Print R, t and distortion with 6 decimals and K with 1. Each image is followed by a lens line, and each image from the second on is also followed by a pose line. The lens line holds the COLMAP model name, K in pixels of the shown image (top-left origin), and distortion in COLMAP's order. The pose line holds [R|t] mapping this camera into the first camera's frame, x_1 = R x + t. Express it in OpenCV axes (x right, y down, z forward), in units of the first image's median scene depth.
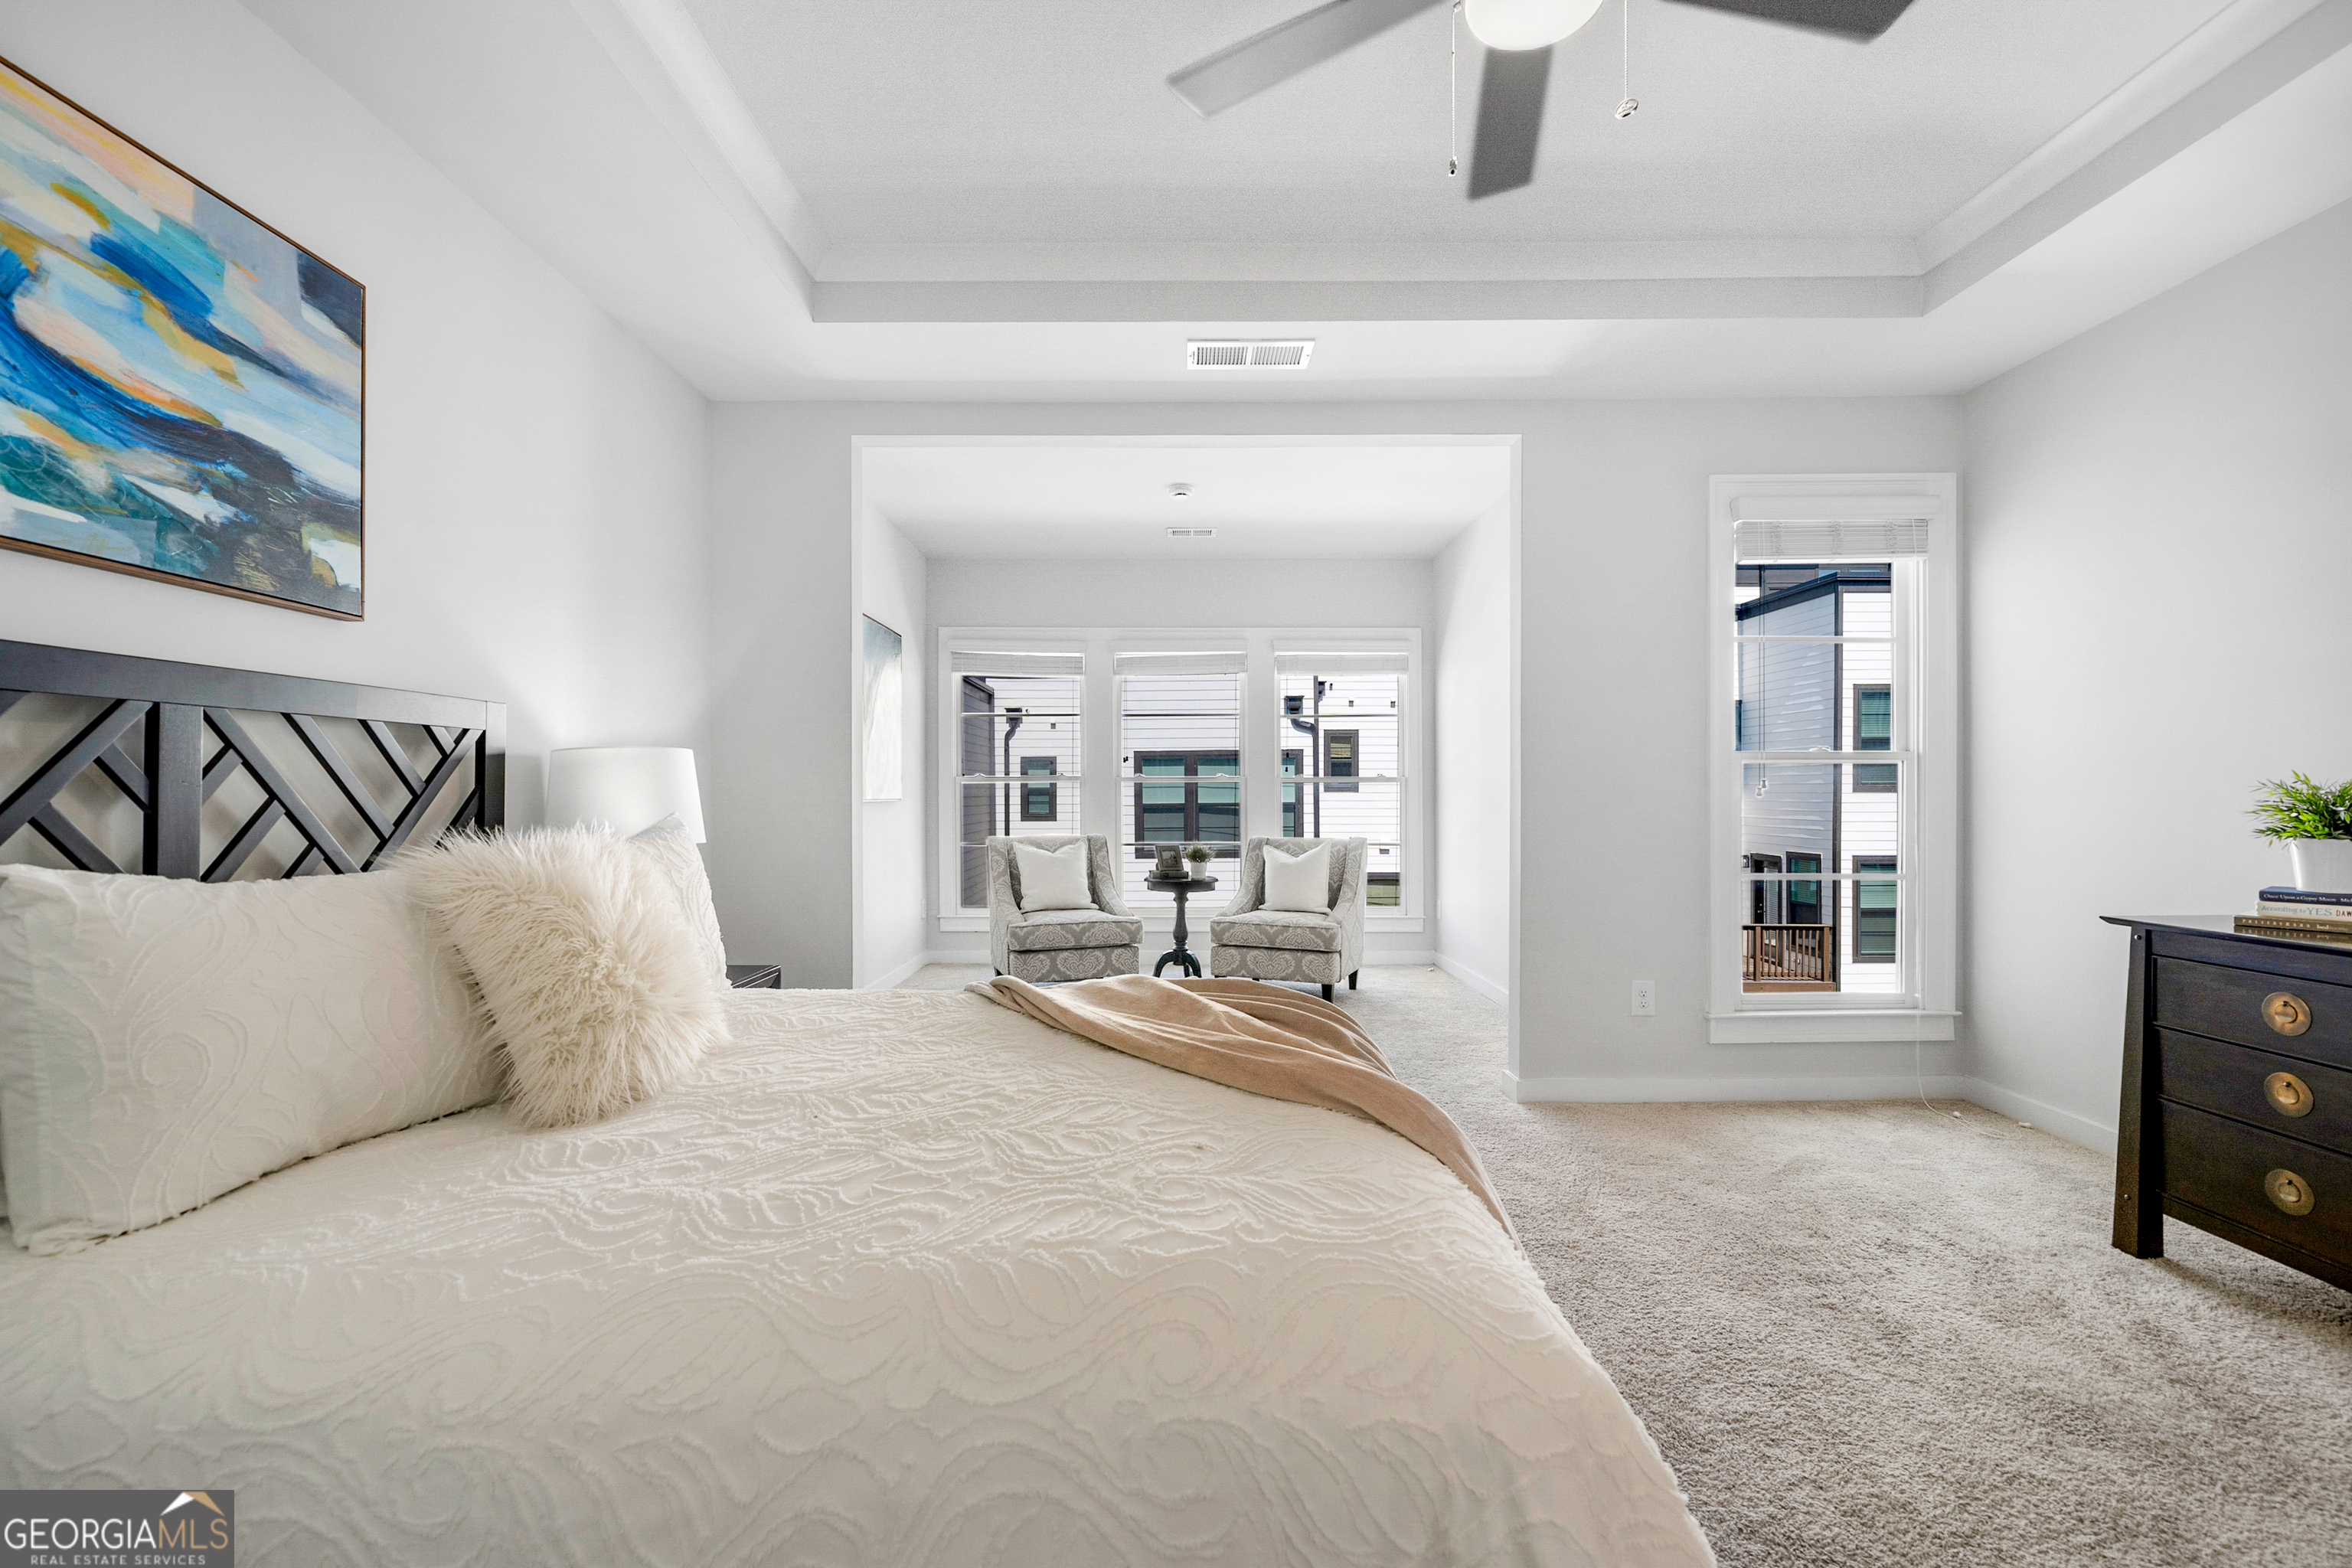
lens RADIAL K [[975.1, 0, 1183.6], [0, 975.1, 791.9], [0, 0, 1]] dist [-0.000341, 0.000249]
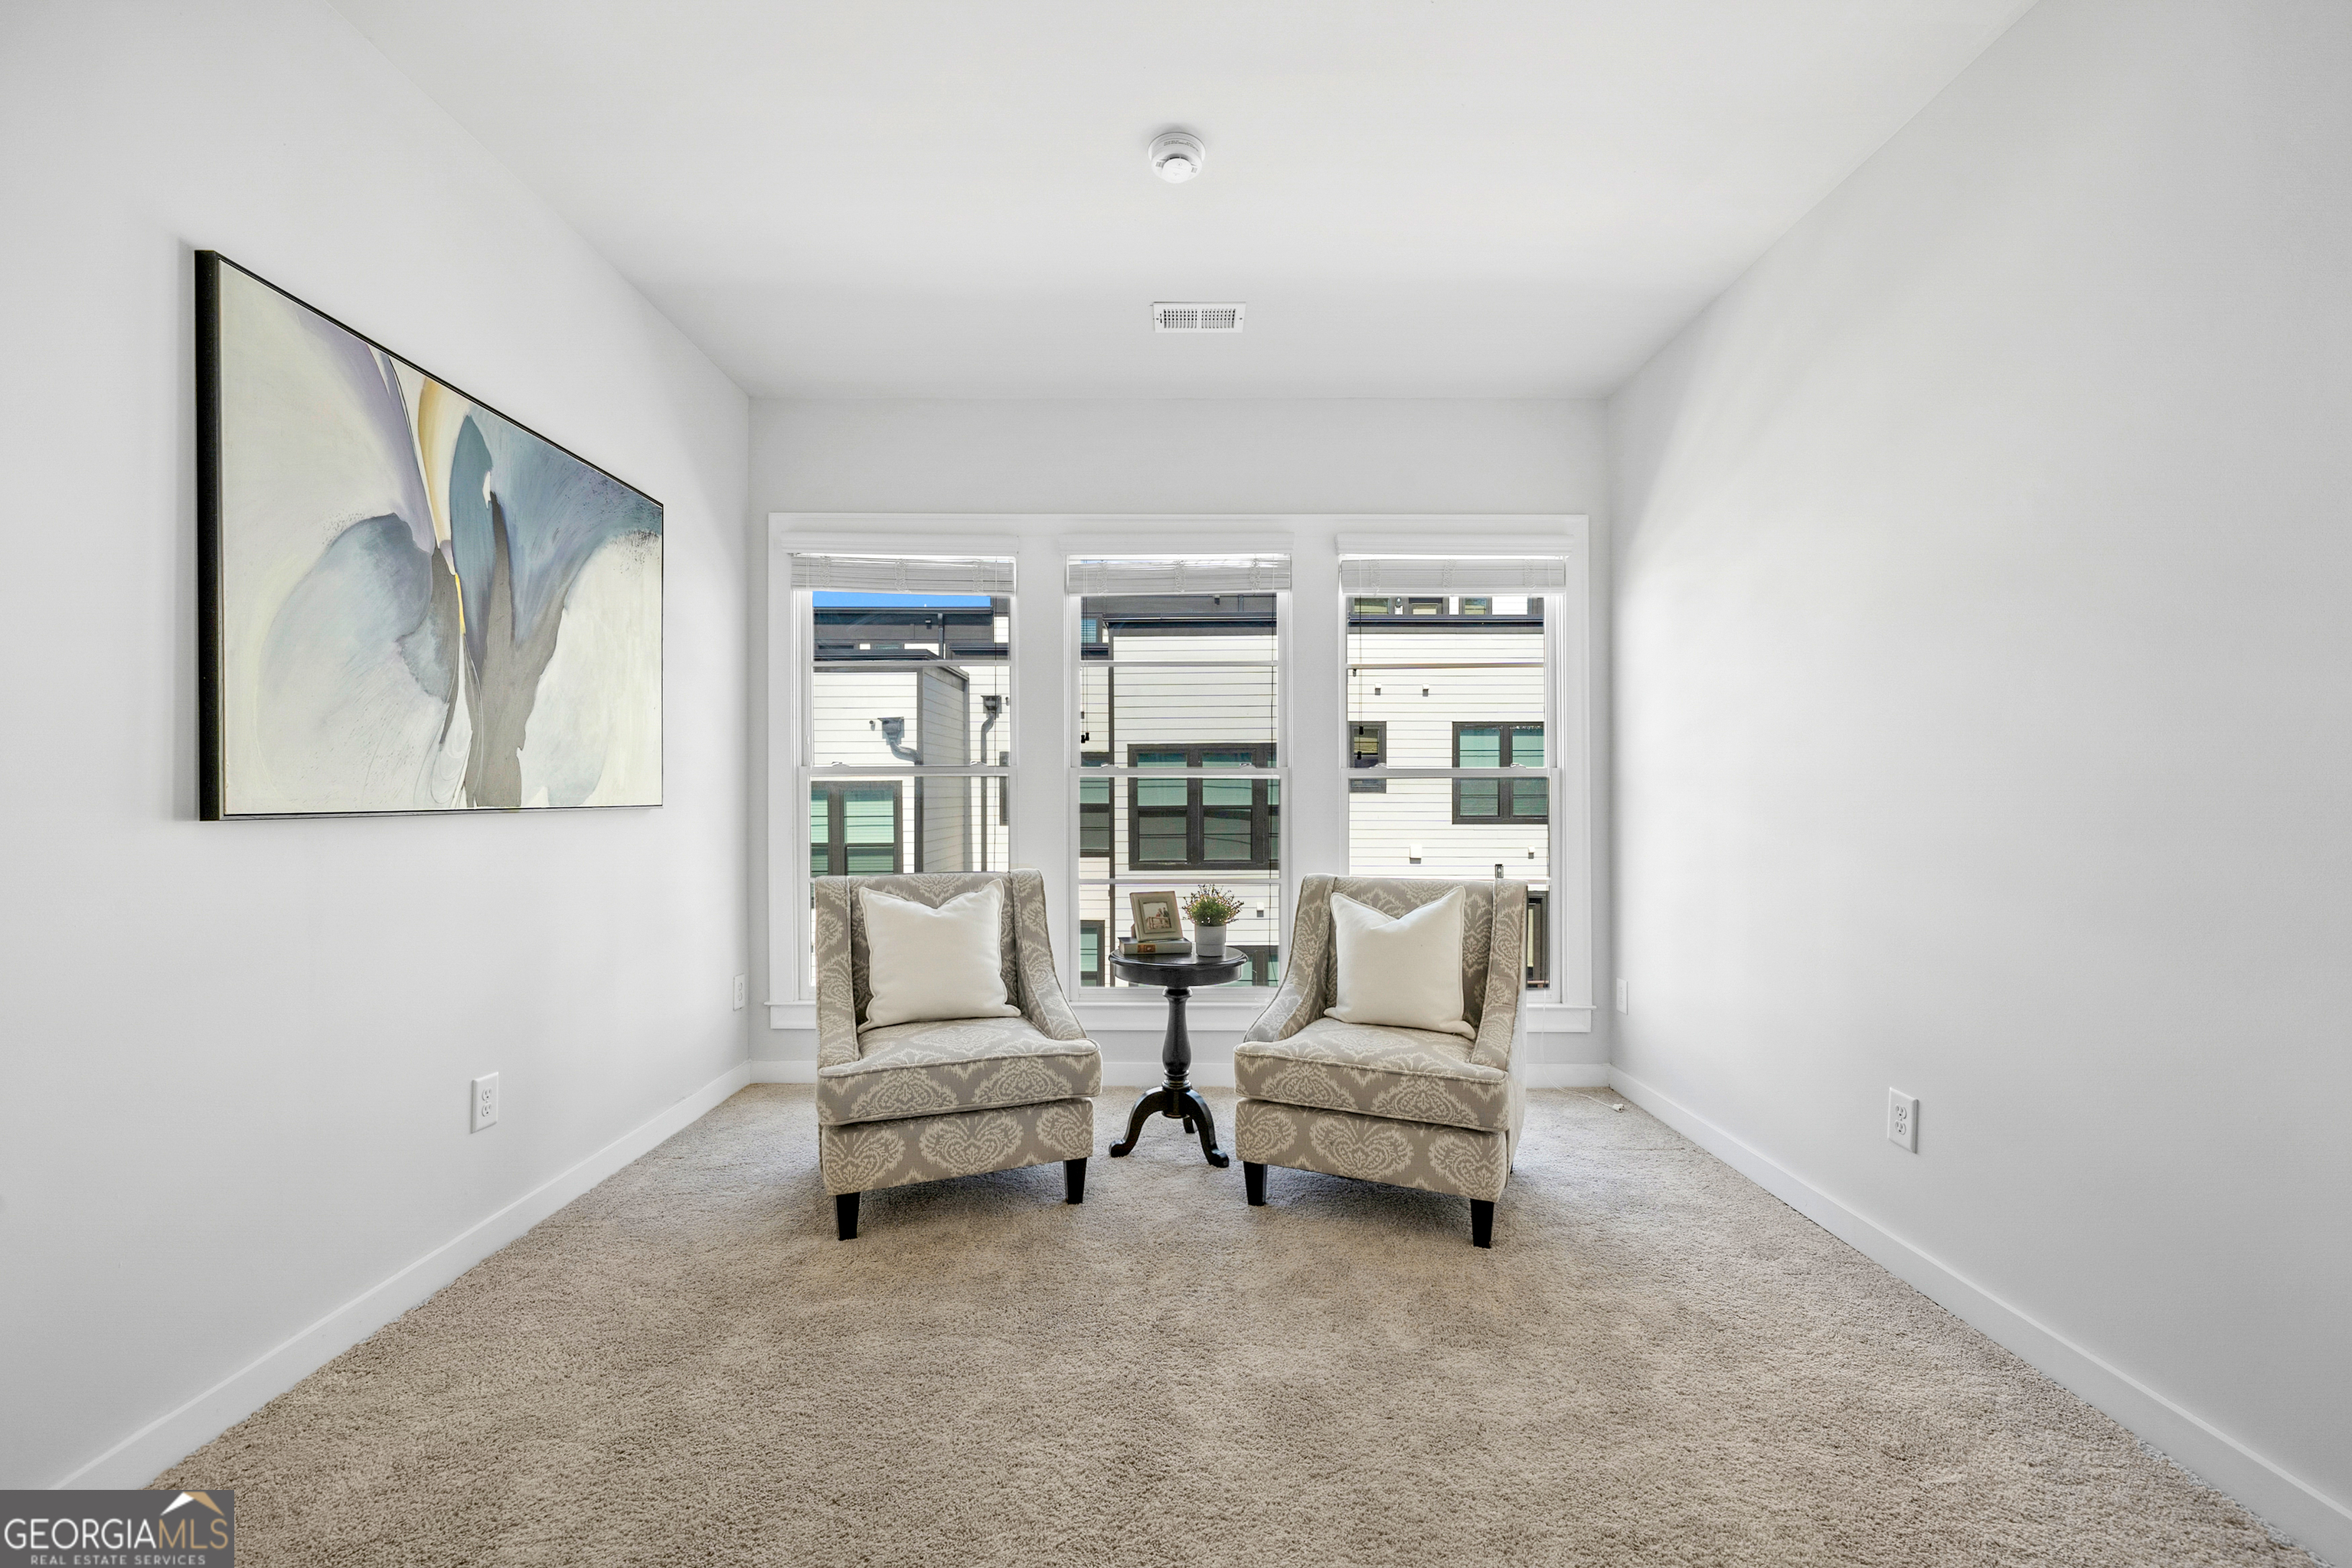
lens RADIAL K [[975.1, 0, 1177.2], [0, 975.1, 794.9], [0, 0, 1]] dist [-0.000341, 0.000249]
pose [[0.999952, 0.002200, -0.009503, 0.002240], [-0.002168, 0.999992, 0.003421, -0.000876], [0.009510, -0.003400, 0.999949, 0.511742]]
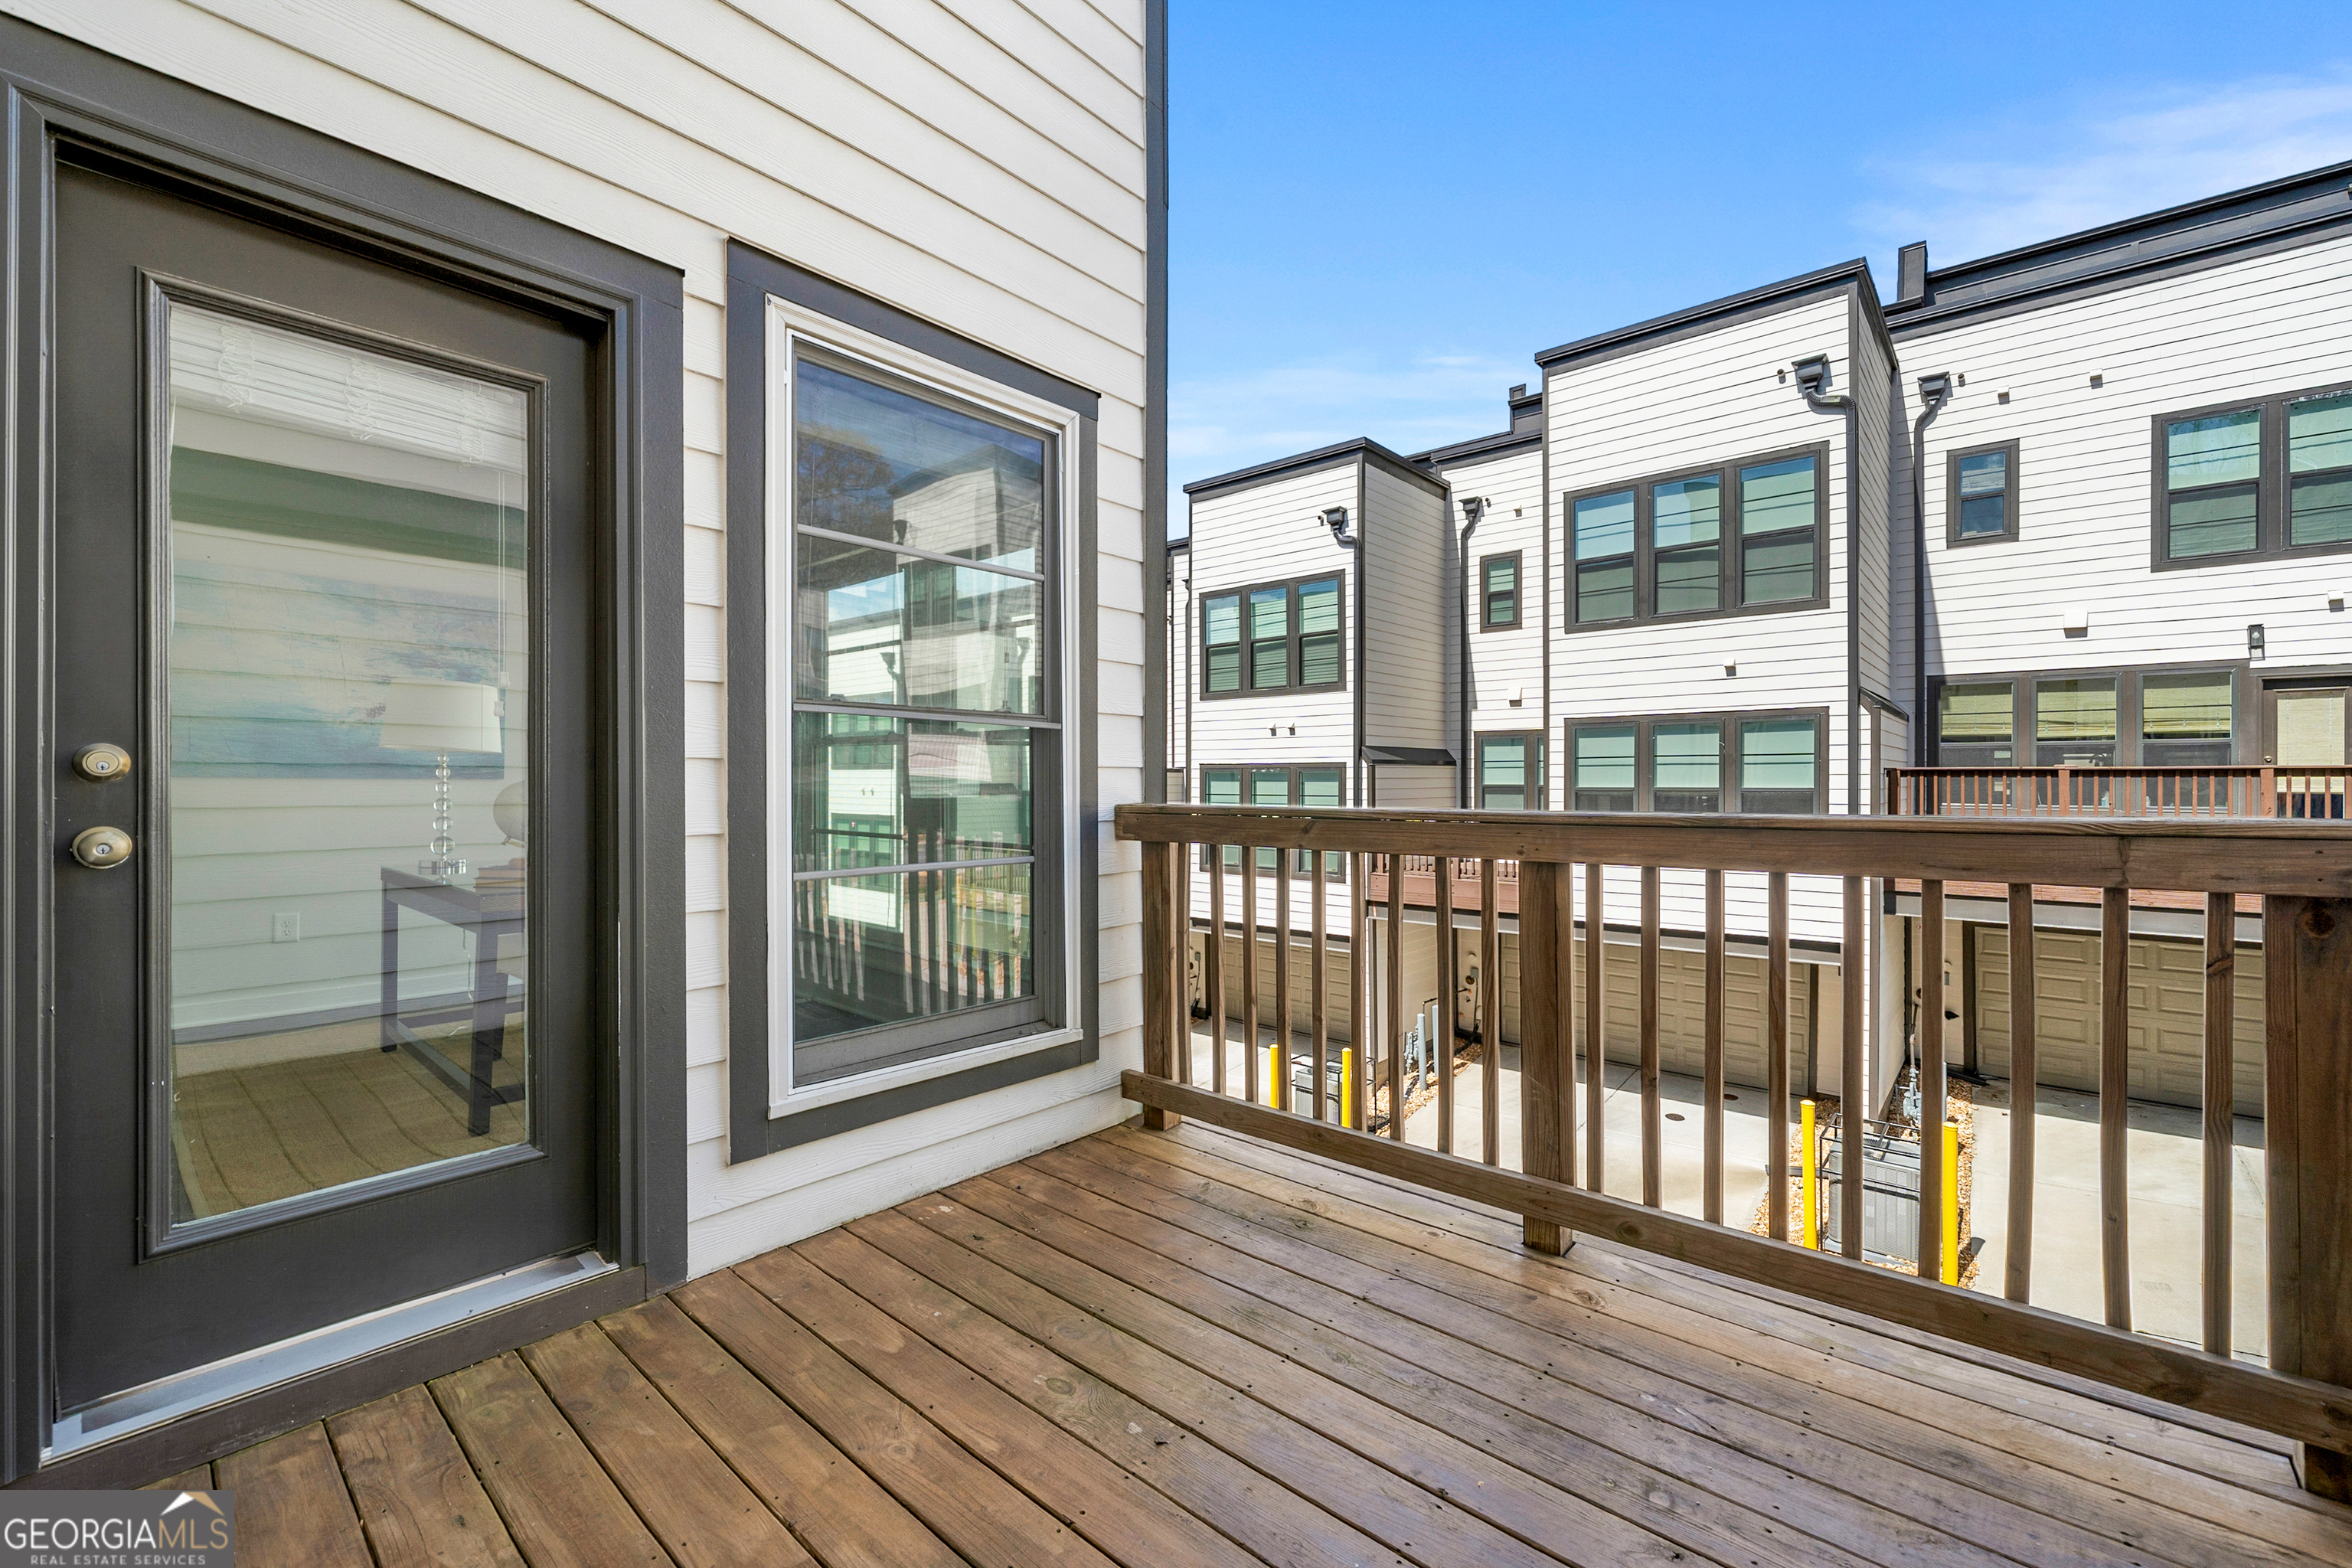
lens RADIAL K [[975.1, 0, 1188.1], [0, 975.1, 783.9], [0, 0, 1]] dist [-0.000341, 0.000249]
pose [[0.752279, 0.004000, -0.658832, 0.787798], [0.001801, 0.999965, 0.008128, 0.609695], [0.658842, -0.007301, 0.752246, 0.801839]]
